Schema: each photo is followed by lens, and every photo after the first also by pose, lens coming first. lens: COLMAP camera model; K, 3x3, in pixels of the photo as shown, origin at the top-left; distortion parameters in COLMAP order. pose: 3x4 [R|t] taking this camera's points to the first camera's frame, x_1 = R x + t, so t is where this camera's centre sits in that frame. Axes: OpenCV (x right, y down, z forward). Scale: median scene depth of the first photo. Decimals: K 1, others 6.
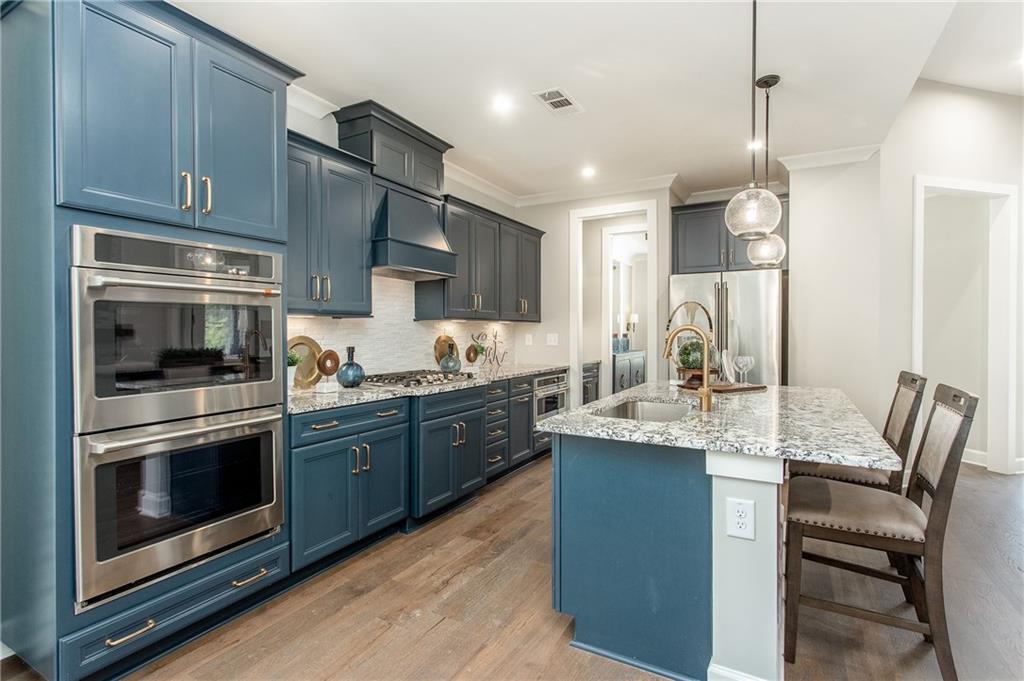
lens RADIAL K [[489.8, 0, 520.6], [0, 489.8, 333.5], [0, 0, 1]] dist [0.002472, 0.002845]
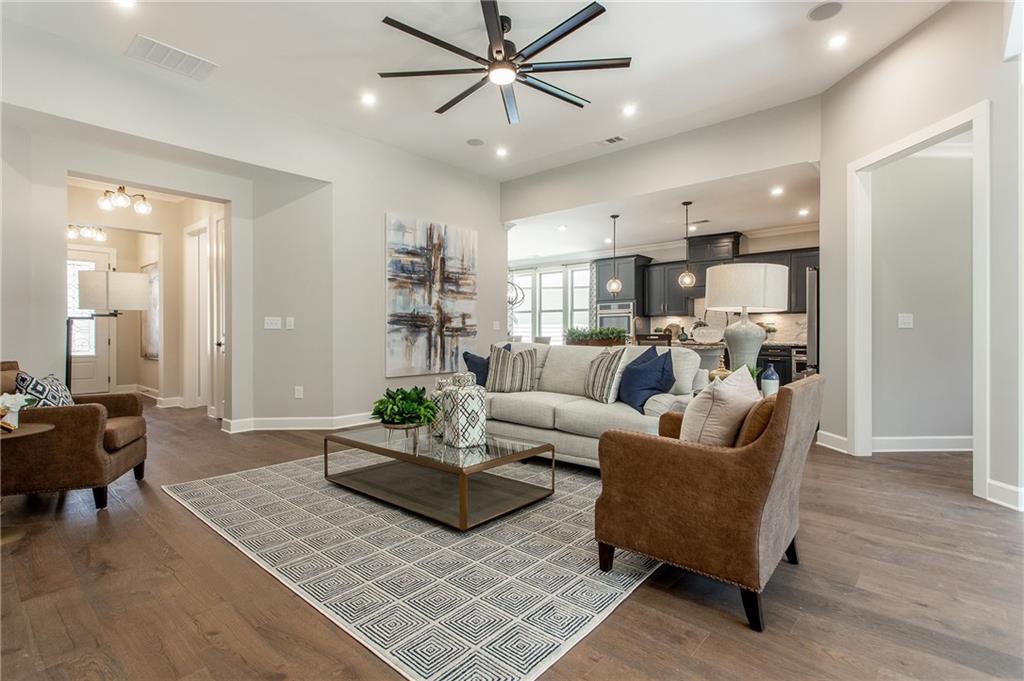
lens RADIAL K [[489.8, 0, 510.3], [0, 489.8, 333.9], [0, 0, 1]] dist [0.002472, 0.002845]
pose [[-0.235207, 0.001729, -0.971944, 2.646817], [-0.004850, 0.999984, 0.002953, 0.062442], [0.971933, 0.005408, -0.235195, 0.710936]]
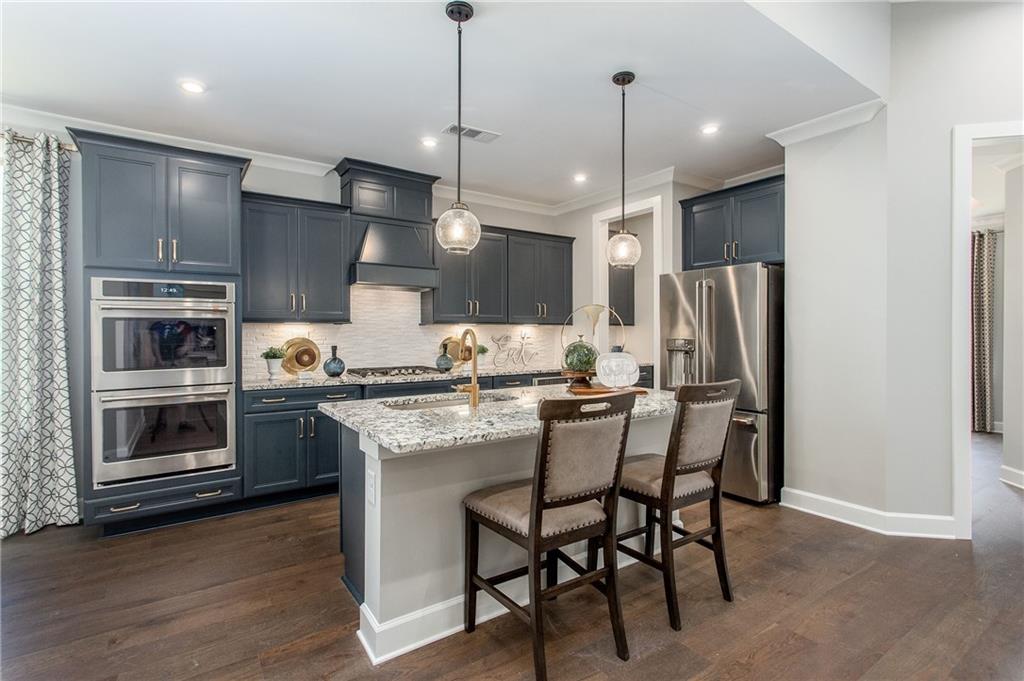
lens RADIAL K [[489.8, 0, 515.4], [0, 489.8, 333.6], [0, 0, 1]] dist [0.002472, 0.002845]
pose [[0.894157, 0.000640, -0.447752, 0.696541], [-0.001540, 0.999997, -0.001645, -0.004678], [0.447750, 0.002160, 0.894156, 0.033635]]
